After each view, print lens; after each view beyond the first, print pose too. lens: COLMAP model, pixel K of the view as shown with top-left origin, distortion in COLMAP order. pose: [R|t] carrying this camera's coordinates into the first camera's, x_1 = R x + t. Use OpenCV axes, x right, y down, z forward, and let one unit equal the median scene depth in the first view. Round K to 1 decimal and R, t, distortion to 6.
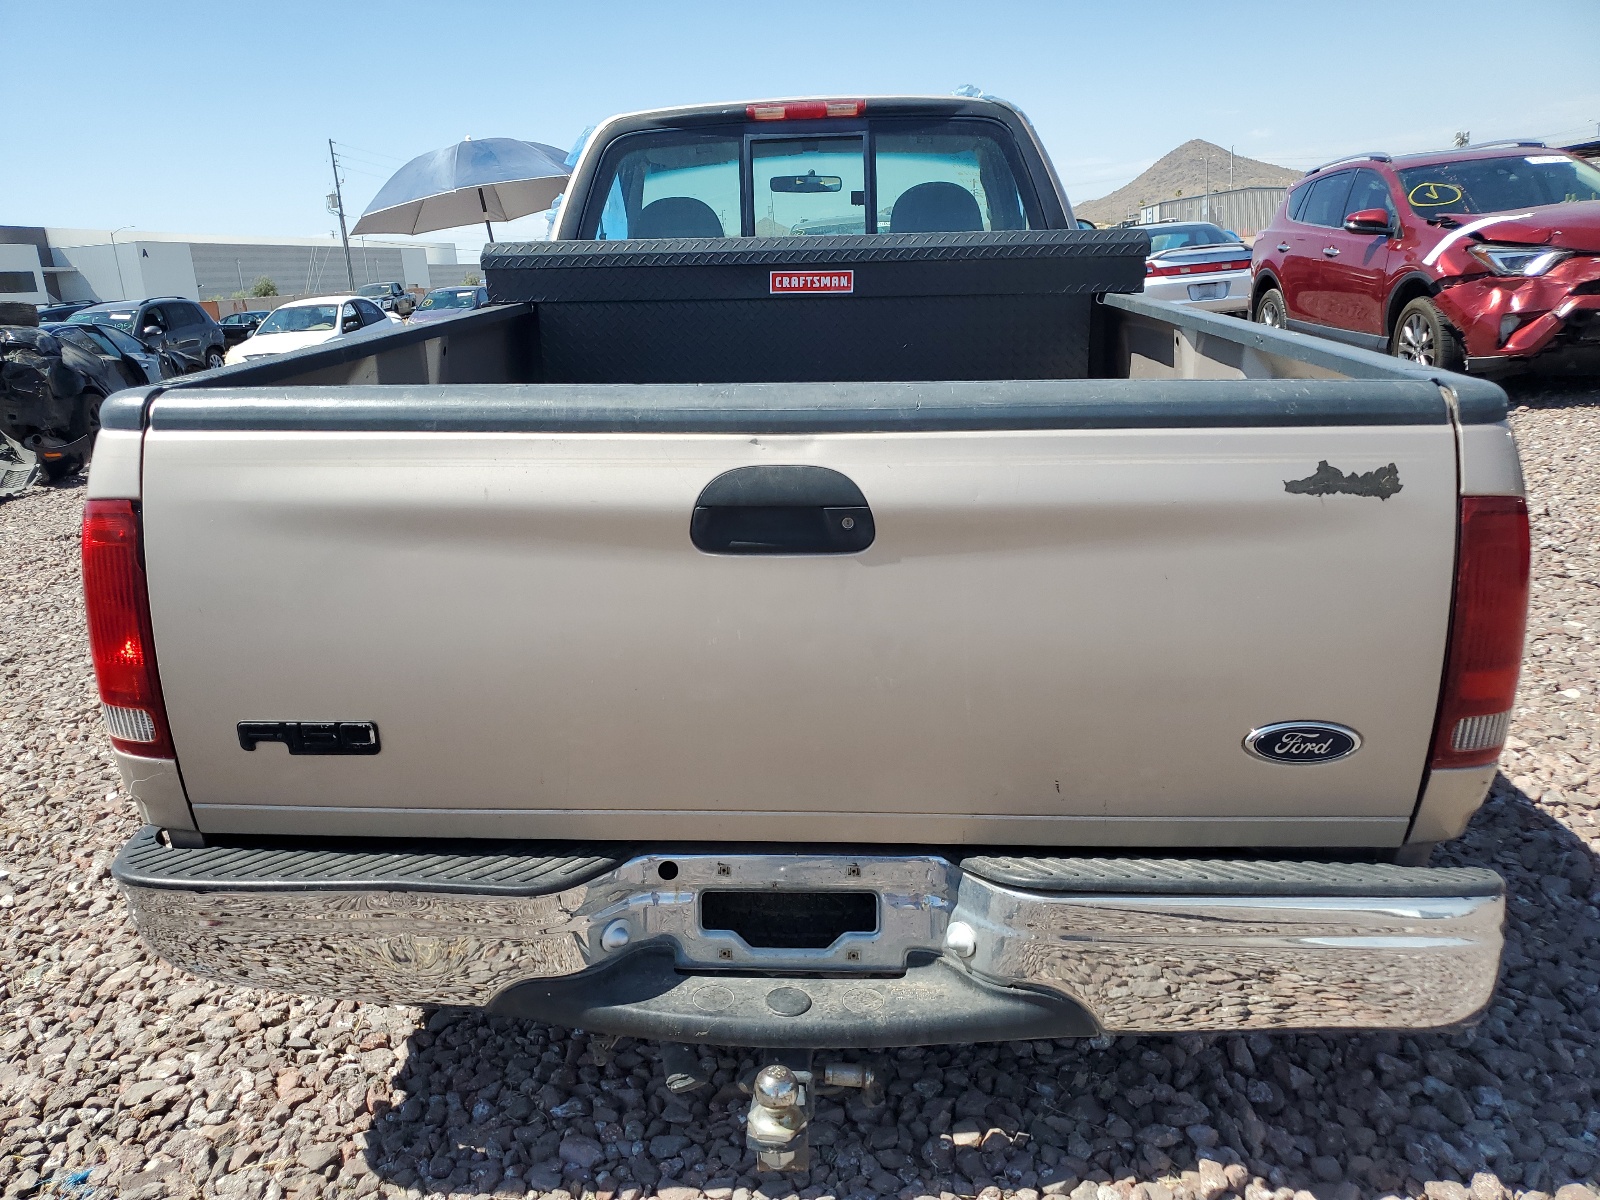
lens RADIAL K [[1215.2, 0, 800.0], [0, 1215.2, 600.0], [0, 0, 1]] dist [-0.024368, 0.043453]
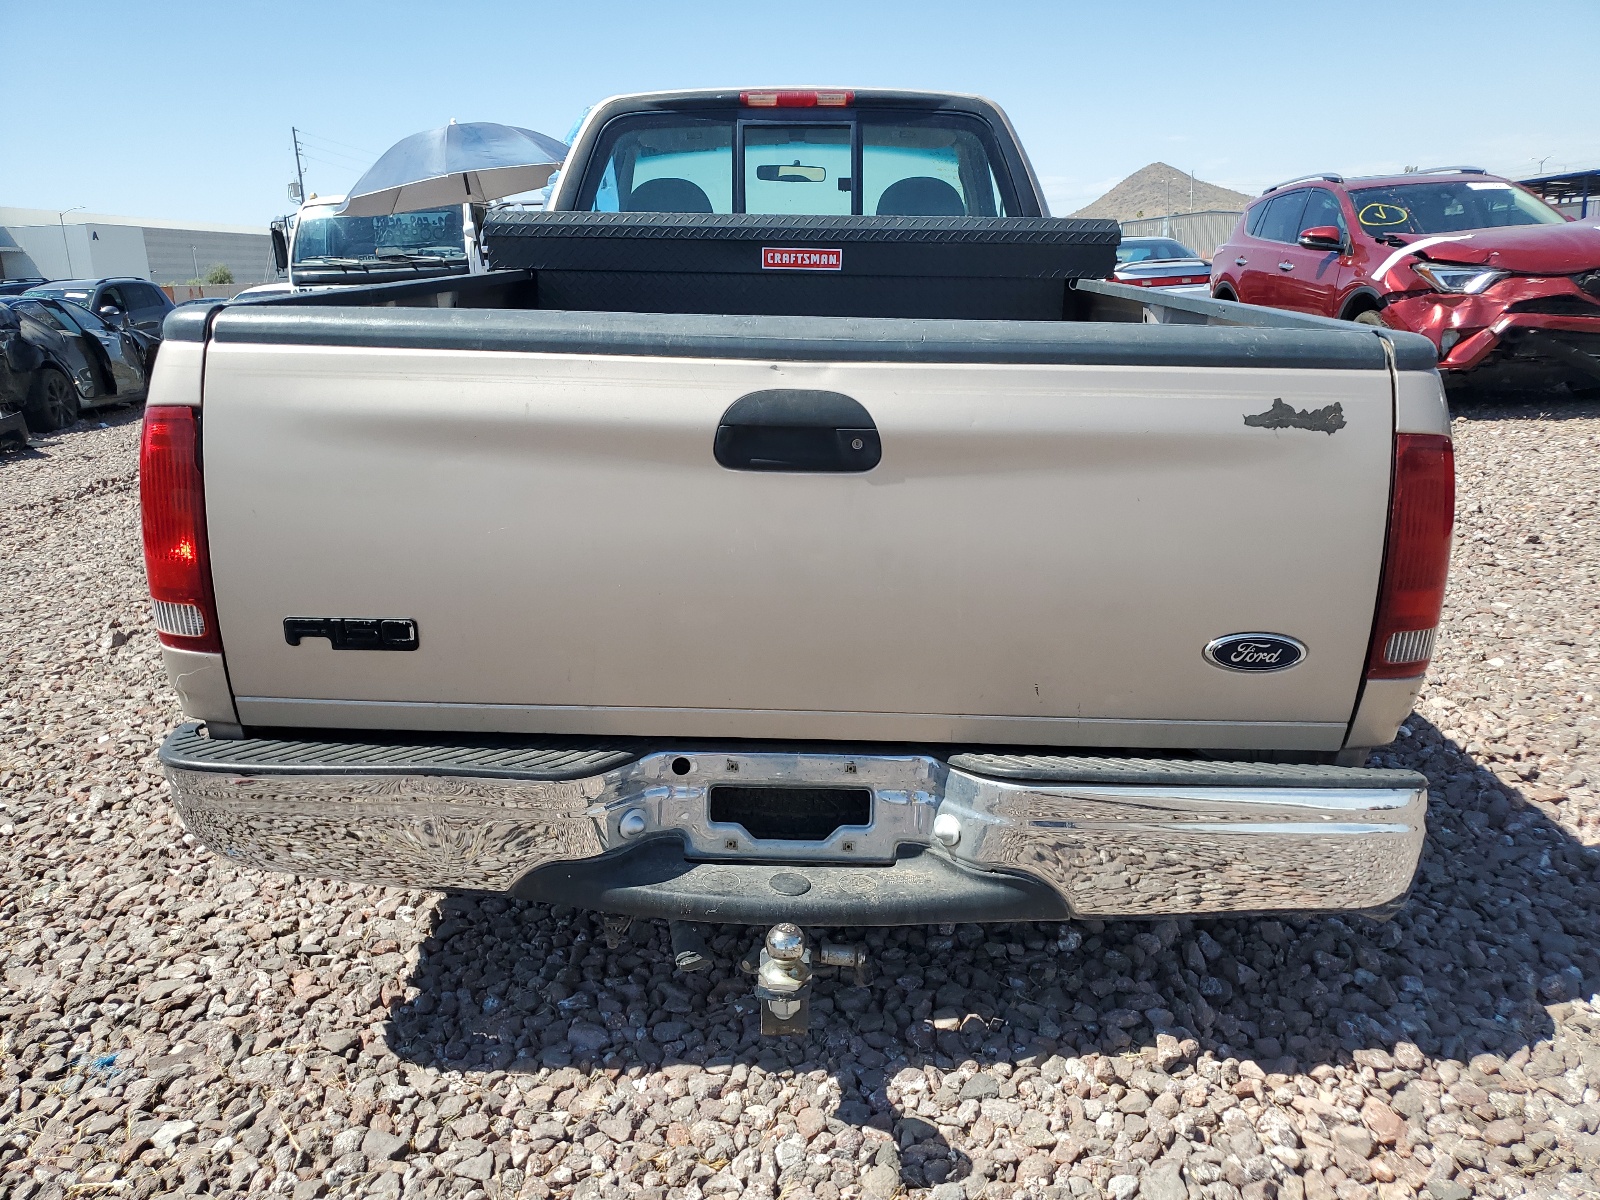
lens RADIAL K [[1214.5, 0, 820.5], [0, 1214.5, 595.9], [0, 0, 1]] dist [-0.035416, 0.058269]
pose [[0.998504, 0.021743, 0.050178, -0.034508], [-0.021323, 0.999733, -0.008895, 0.064461], [-0.050358, 0.007811, 0.998701, -0.076581]]
